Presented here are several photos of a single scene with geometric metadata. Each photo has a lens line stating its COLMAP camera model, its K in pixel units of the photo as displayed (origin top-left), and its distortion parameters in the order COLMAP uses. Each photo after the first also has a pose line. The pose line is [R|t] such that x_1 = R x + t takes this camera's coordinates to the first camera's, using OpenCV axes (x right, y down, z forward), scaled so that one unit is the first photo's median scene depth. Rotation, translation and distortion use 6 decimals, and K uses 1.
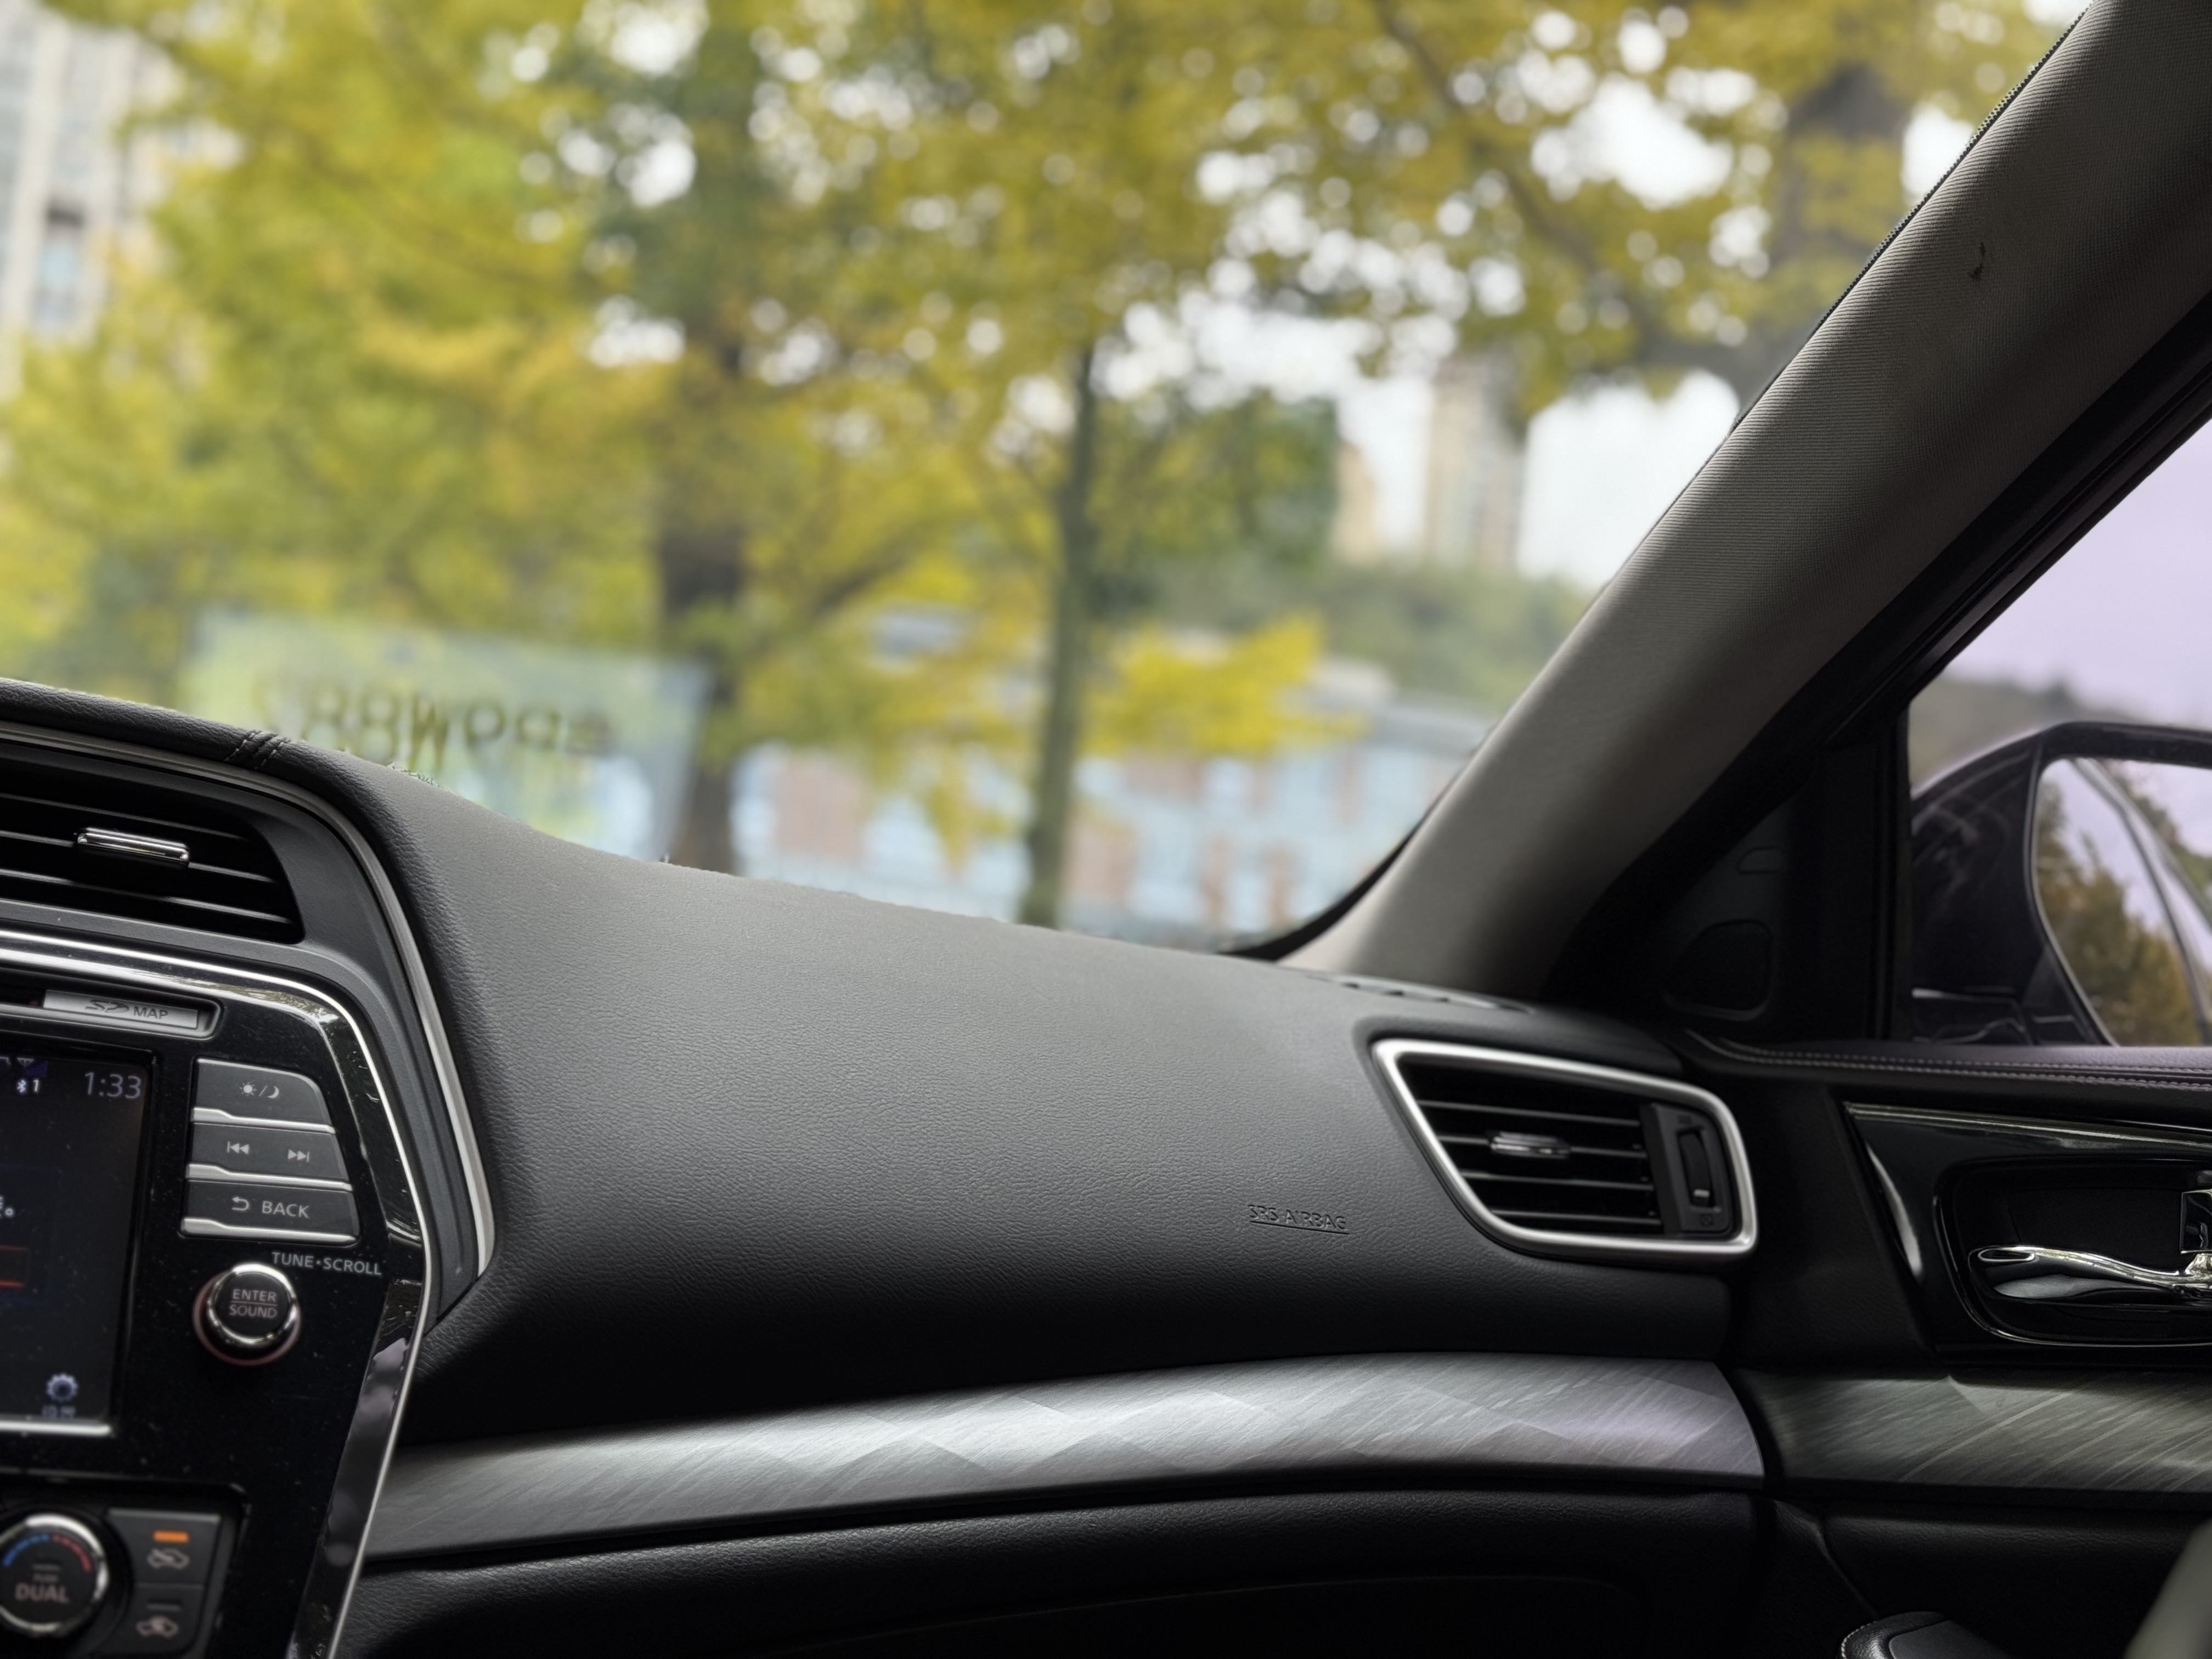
lens RADIAL K [[3096.1, 0, 1100.9], [0, 3096.1, 823.1], [0, 0, 1]] dist [0.122095, 0.000000]
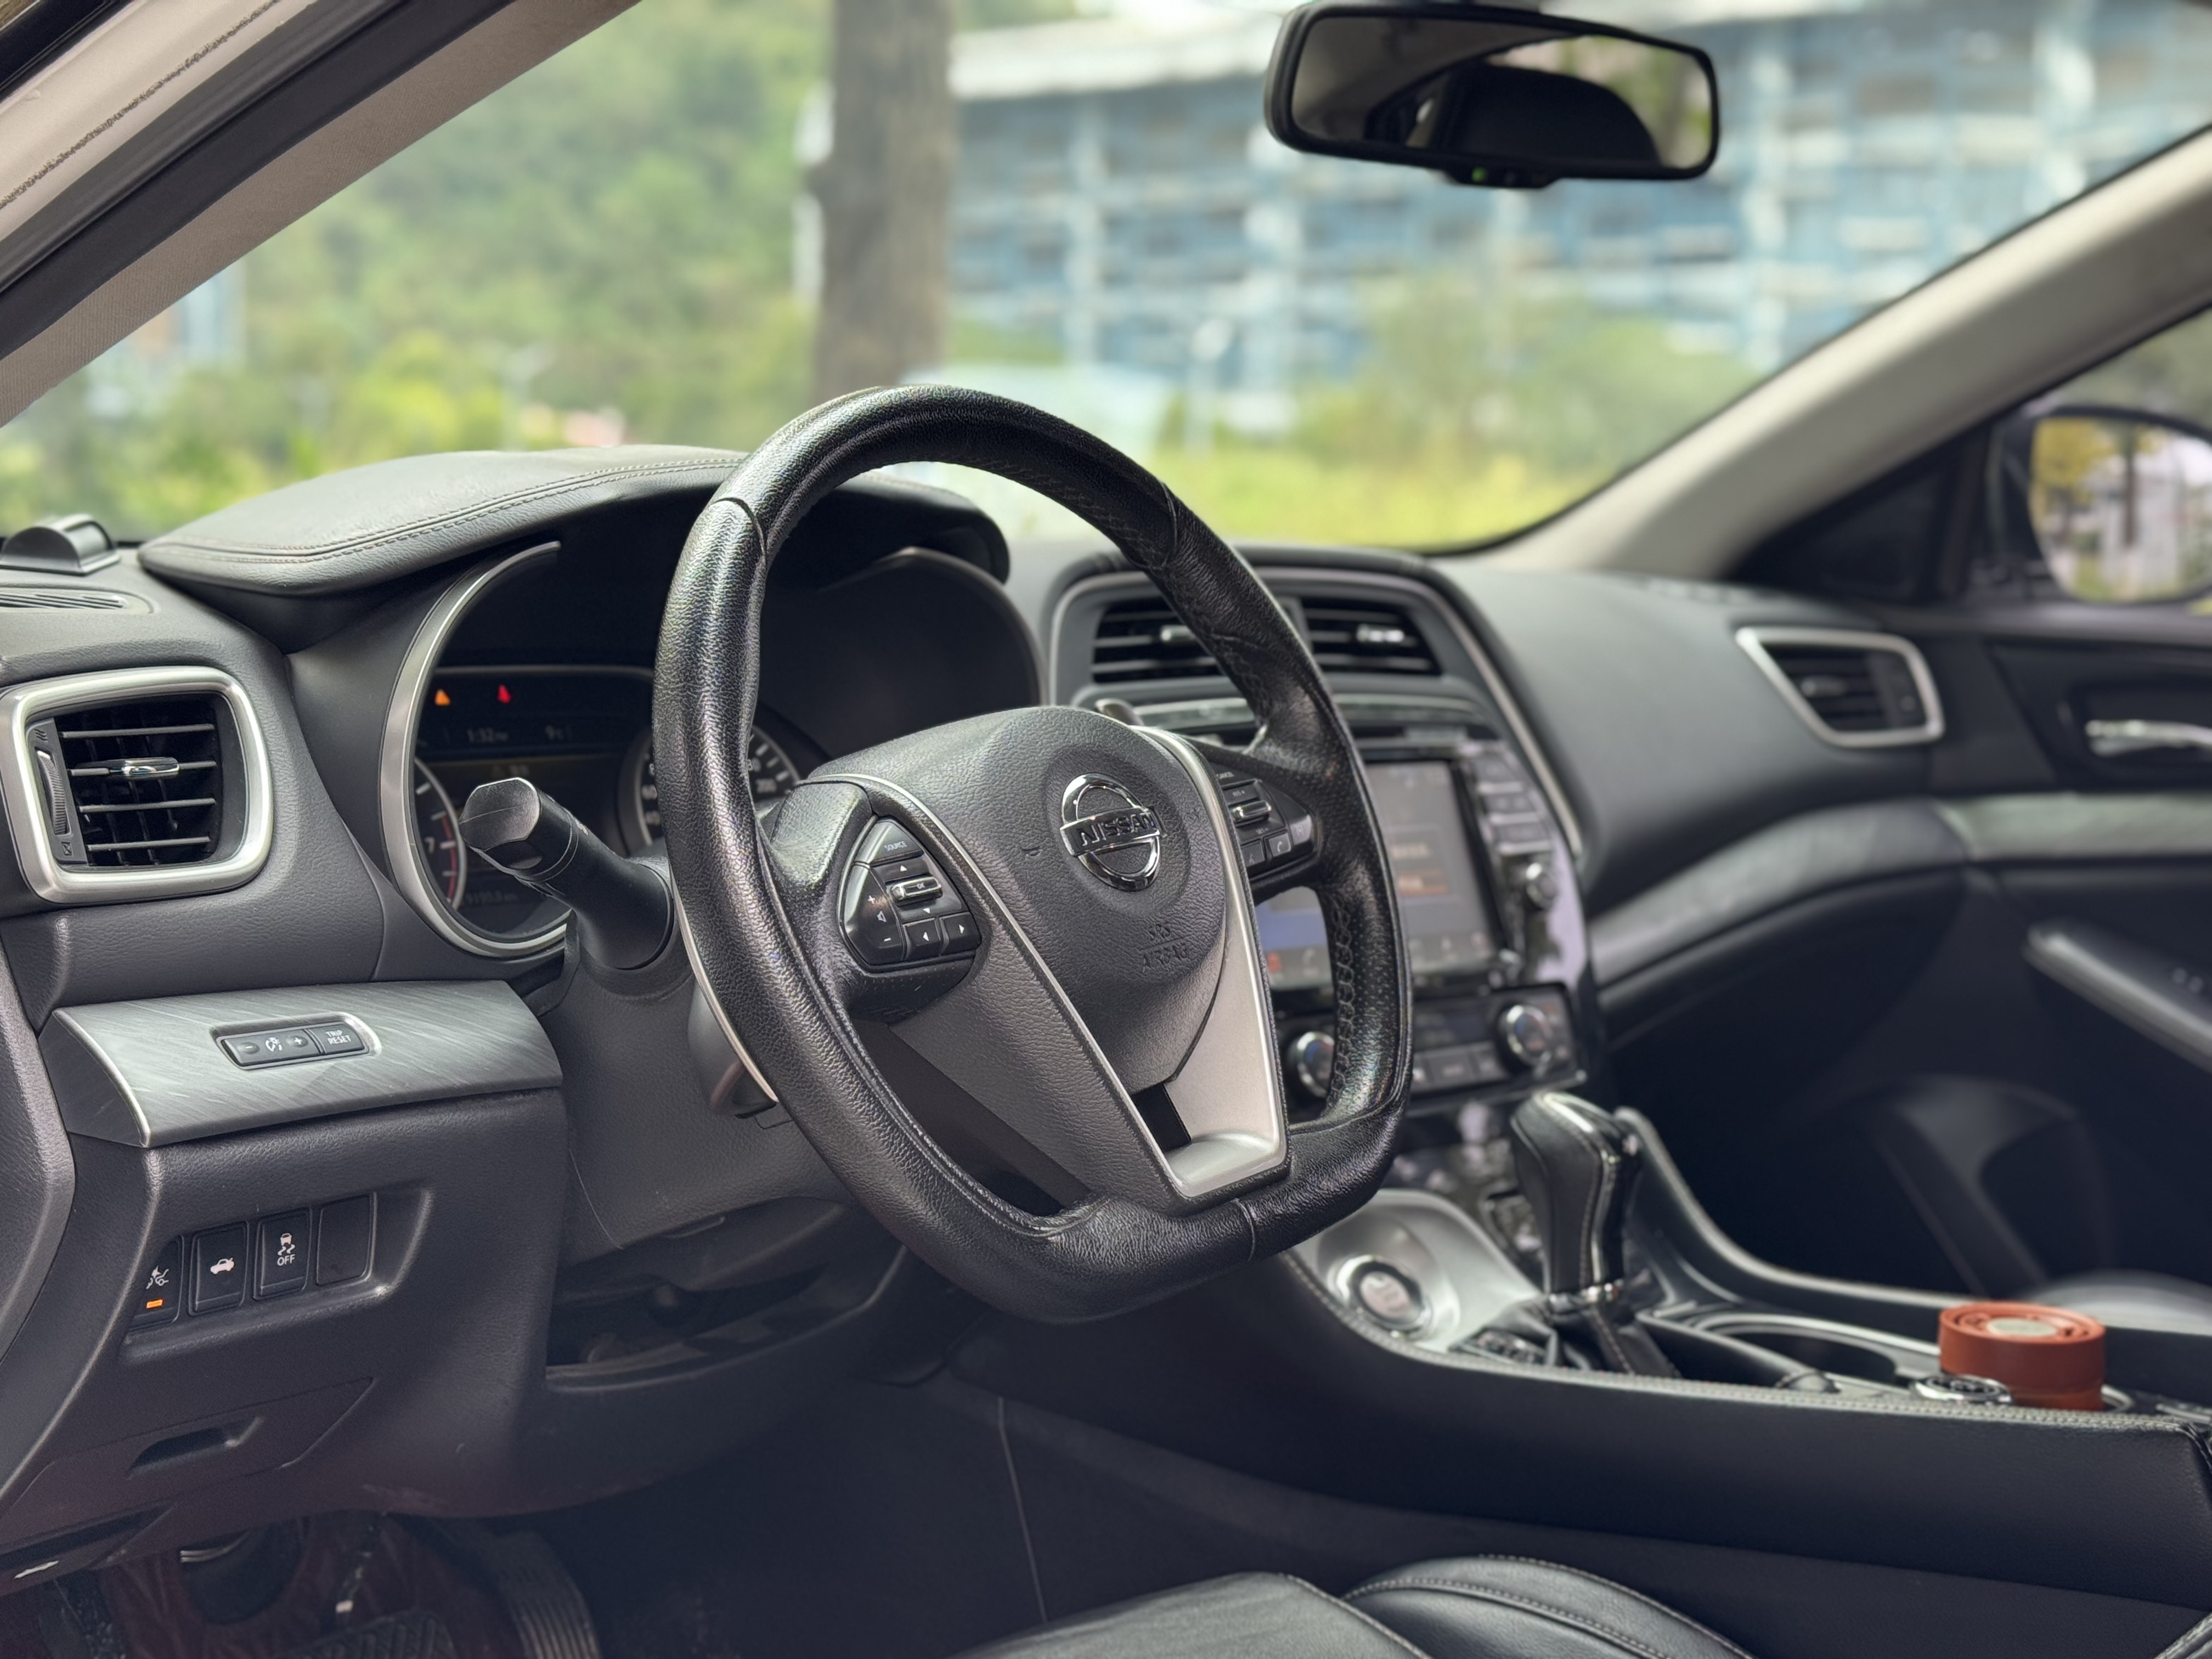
lens RADIAL K [[3096.1, 0, 1091.2], [0, 3096.1, 821.2], [0, 0, 1]] dist [0.122095, 0.000000]
pose [[0.924403, -0.112200, 0.364541, -0.893546], [0.024488, 0.971241, 0.236838, -0.248752], [-0.380630, -0.210007, 0.900565, -0.430080]]
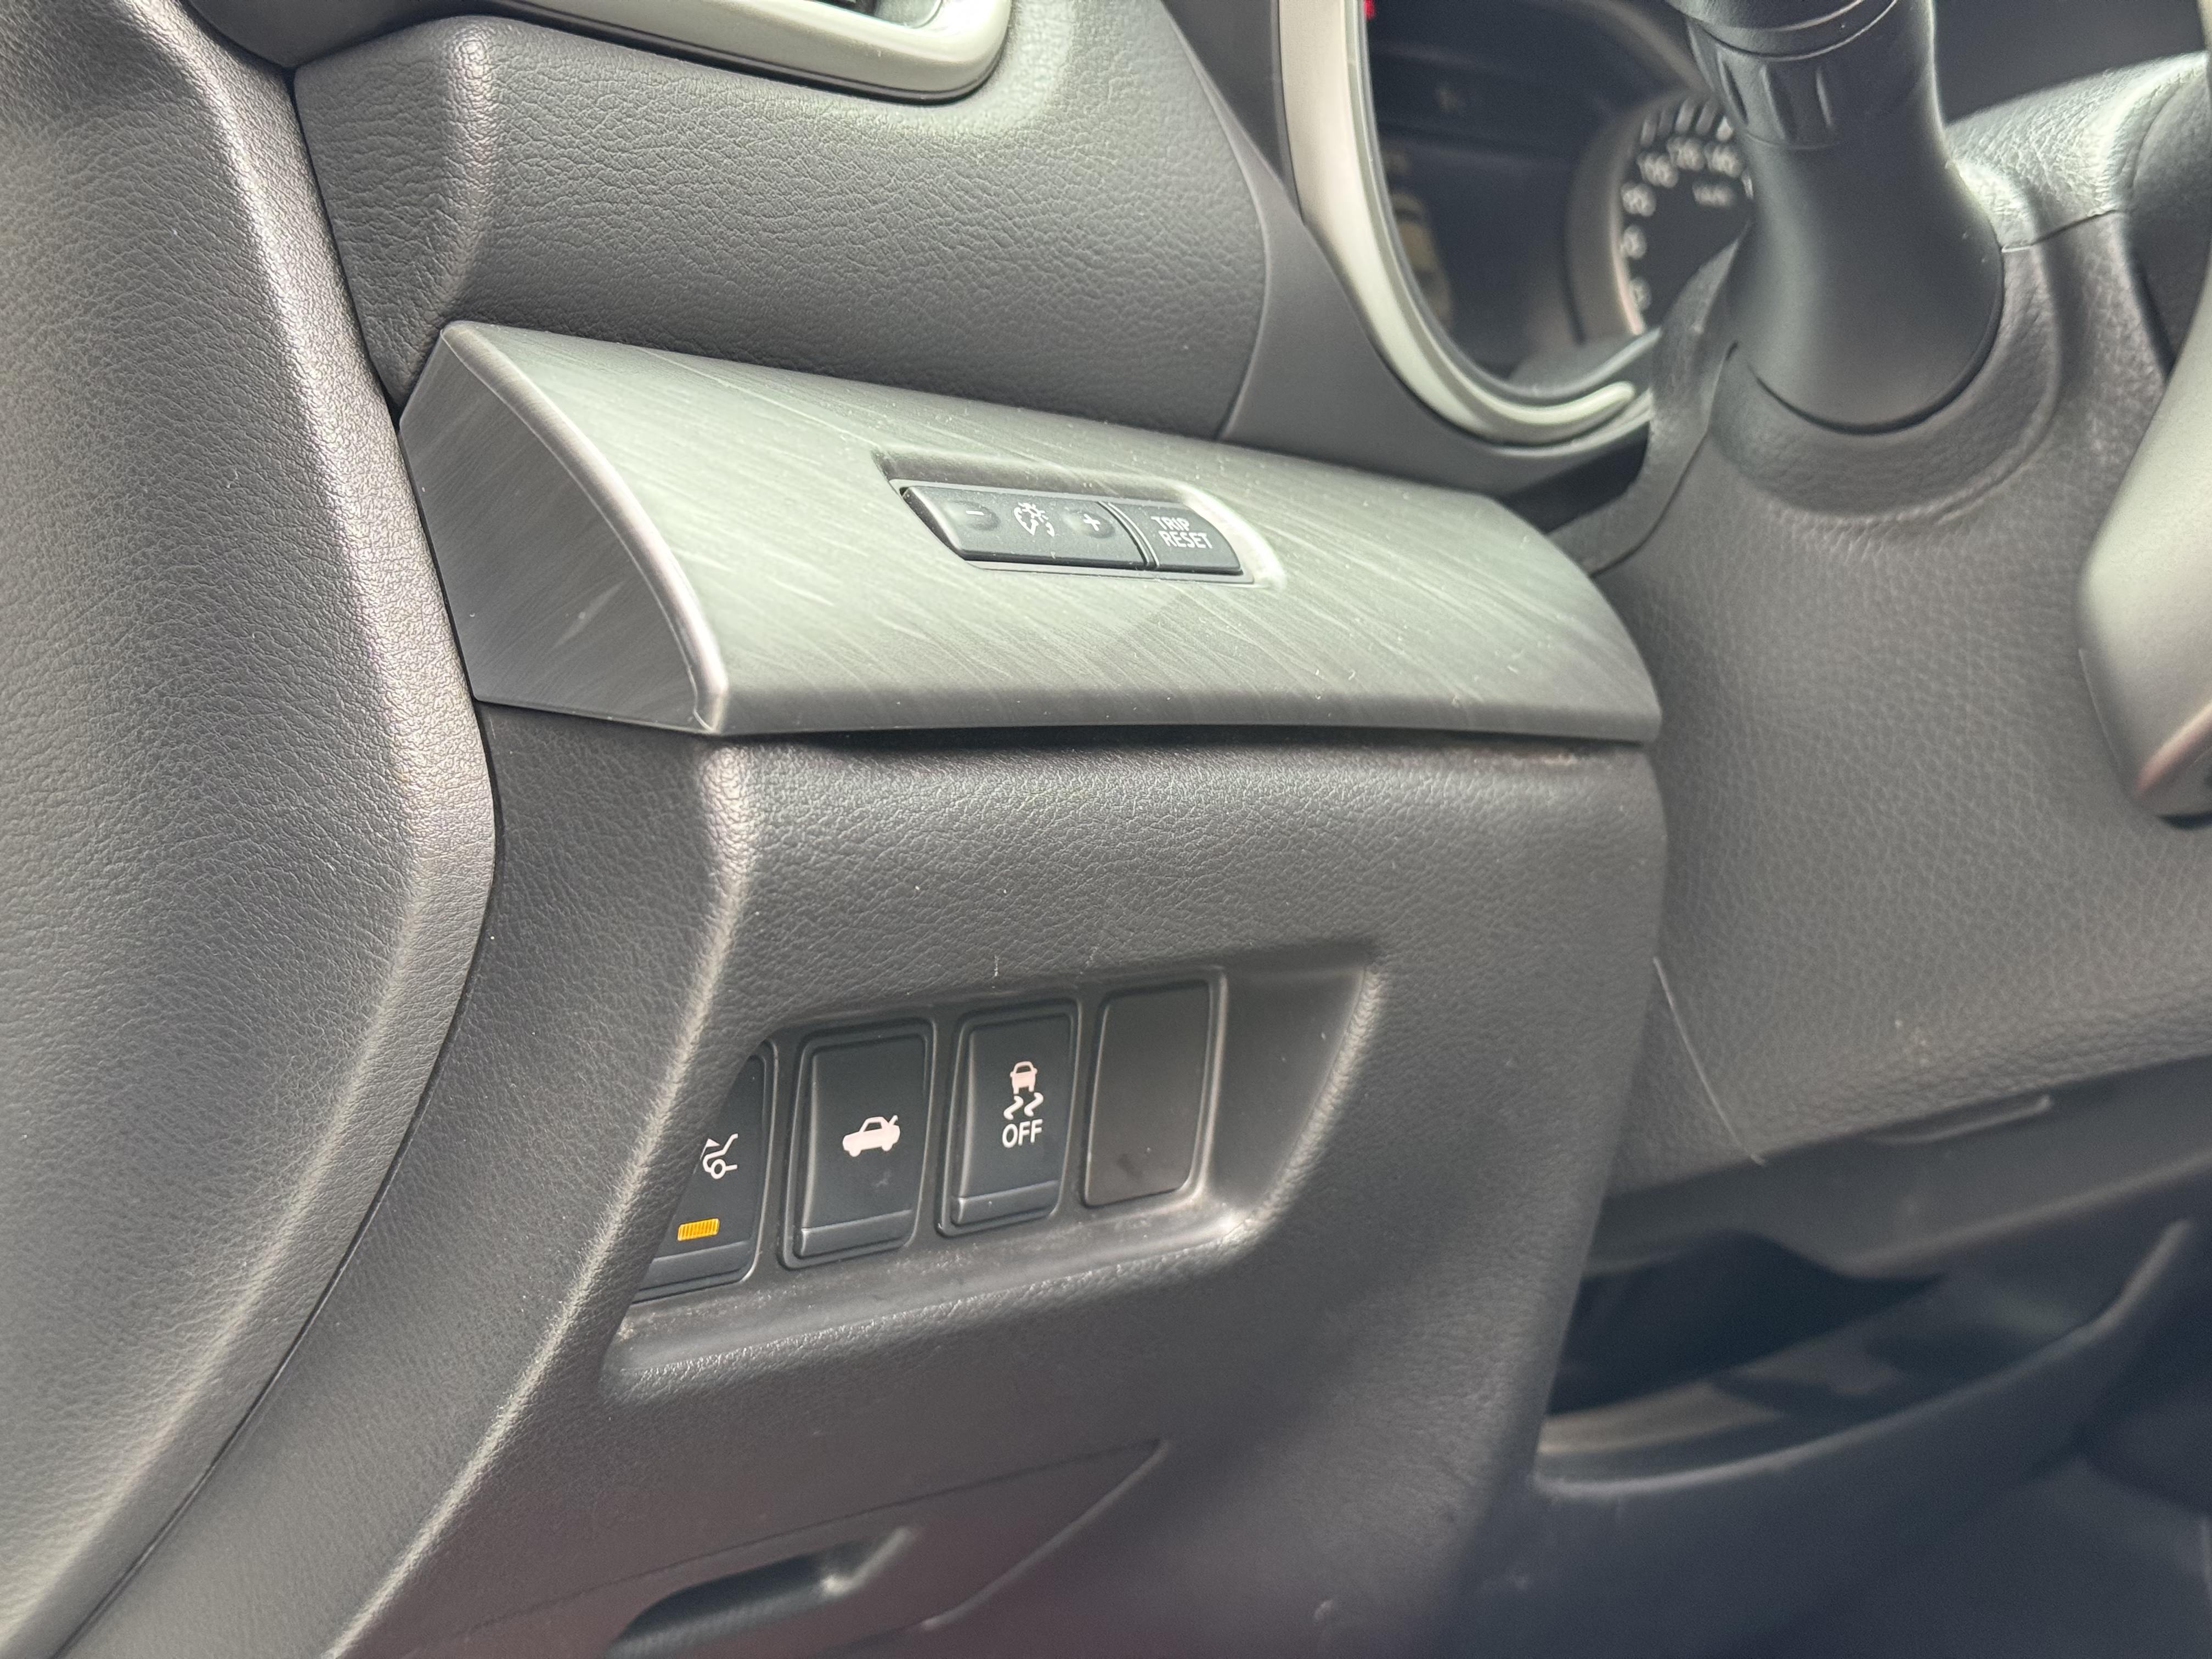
lens RADIAL K [[3096.1, 0, 1087.5], [0, 3096.1, 815.3], [0, 0, 1]] dist [0.122095, 0.000000]
pose [[0.964156, -0.083083, 0.251994, -0.865550], [0.021862, 0.971359, 0.236611, -0.009450], [-0.264435, -0.222621, 0.938357, 0.189712]]
